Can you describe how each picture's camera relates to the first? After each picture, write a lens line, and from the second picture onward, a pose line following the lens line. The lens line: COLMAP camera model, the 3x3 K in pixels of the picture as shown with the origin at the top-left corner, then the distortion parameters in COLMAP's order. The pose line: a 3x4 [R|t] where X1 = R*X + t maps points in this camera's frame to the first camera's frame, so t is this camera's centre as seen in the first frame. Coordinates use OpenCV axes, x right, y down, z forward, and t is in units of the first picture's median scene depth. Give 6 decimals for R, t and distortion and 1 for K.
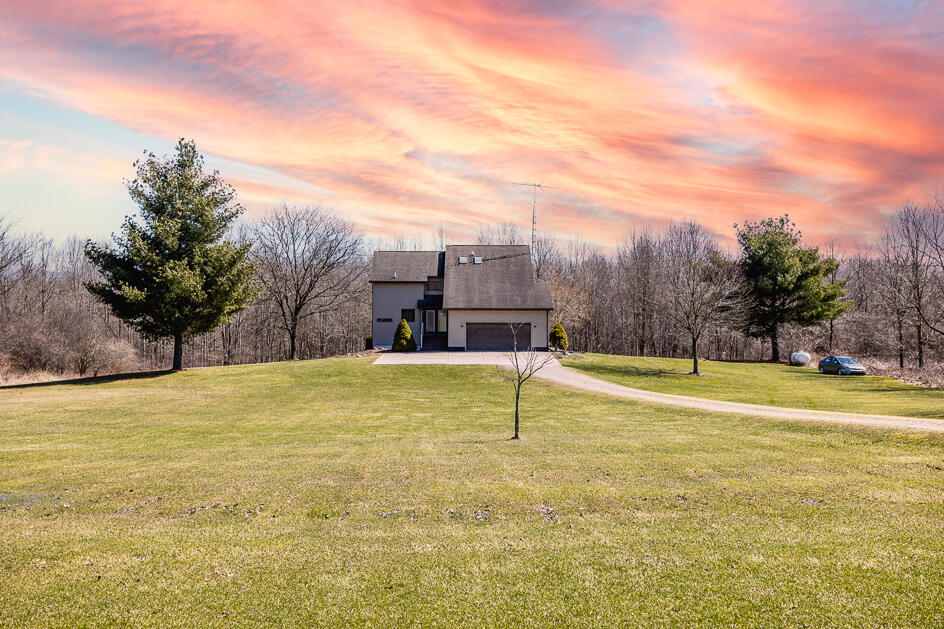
lens RADIAL K [[1071.8, 0, 471.6], [0, 1071.8, 307.4], [0, 0, 1]] dist [0.048977, 0.000000]
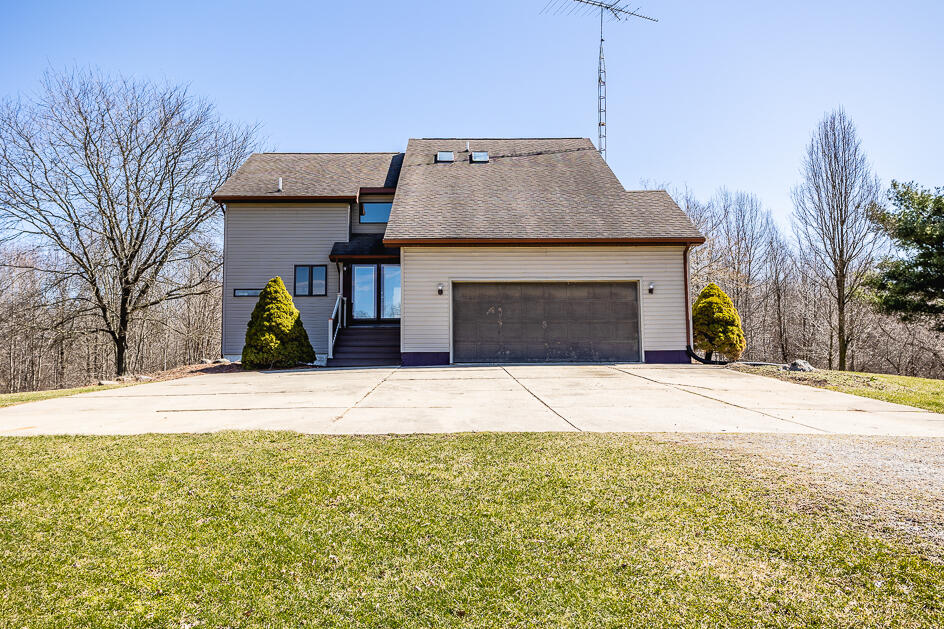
lens RADIAL K [[714.4, 0, 475.9], [0, 714.4, 313.2], [0, 0, 1]] dist [-0.047852, 0.001365]
pose [[0.999752, -0.008263, 0.020662, -0.002079], [0.009279, 0.998729, -0.049532, 0.035429], [-0.020226, 0.049712, 0.998559, 0.764620]]
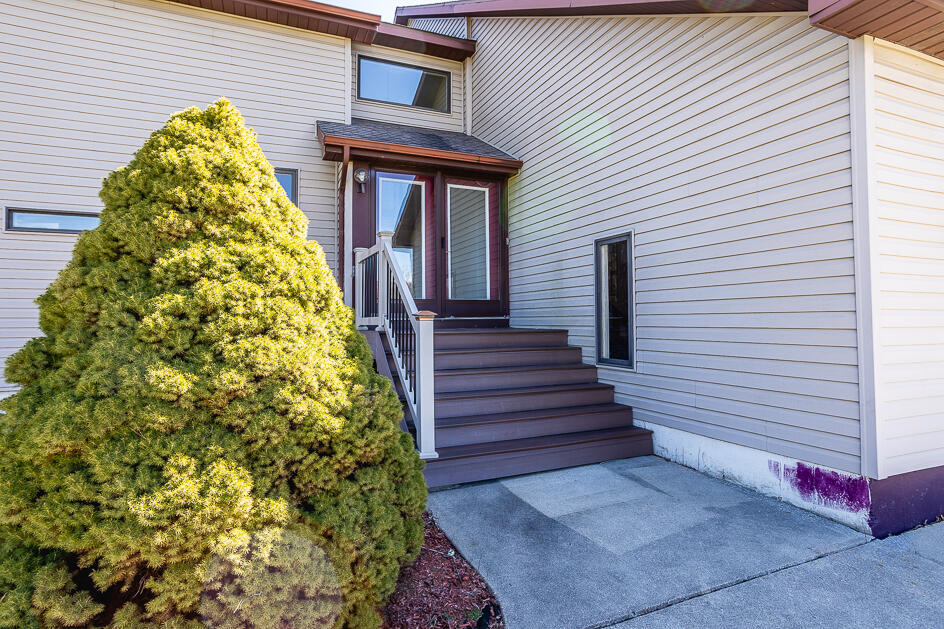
lens RADIAL K [[461.1, 0, 453.5], [0, 461.1, 300.6], [0, 0, 1]] dist [-0.024647, 0.014436]
pose [[0.929516, -0.005859, 0.368735, -0.060440], [0.008661, 0.999945, -0.005943, 0.023563], [-0.368679, 0.008718, 0.929516, 0.970598]]
